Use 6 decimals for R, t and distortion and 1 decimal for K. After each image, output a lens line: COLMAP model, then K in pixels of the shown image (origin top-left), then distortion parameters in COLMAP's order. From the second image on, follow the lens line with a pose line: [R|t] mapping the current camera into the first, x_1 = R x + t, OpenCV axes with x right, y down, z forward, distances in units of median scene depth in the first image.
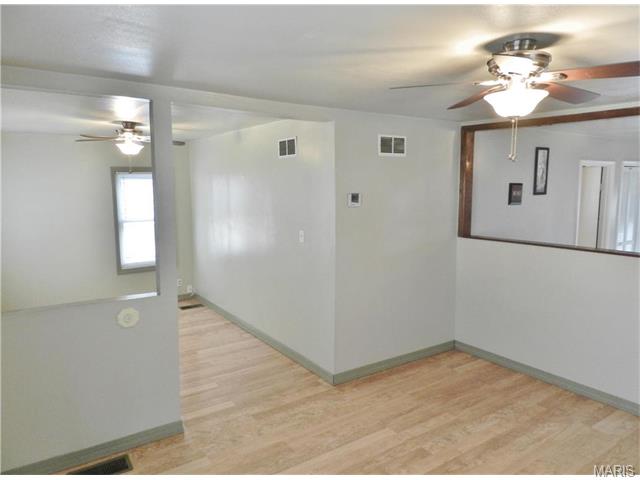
lens RADIAL K [[444.6, 0, 320.0], [0, 444.6, 240.0], [0, 0, 1]] dist [0.022360, -0.002379]
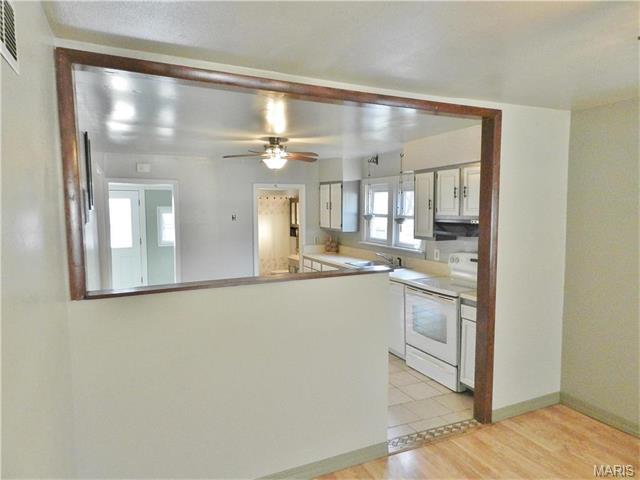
lens RADIAL K [[430.3, 0, 320.0], [0, 430.3, 240.0], [0, 0, 1]] dist [0.001178, 0.001073]
pose [[0.170536, -0.078216, 0.982242, -0.093139], [0.126530, 0.990330, 0.056892, -0.087668], [-0.977194, 0.114581, 0.178784, 0.970820]]
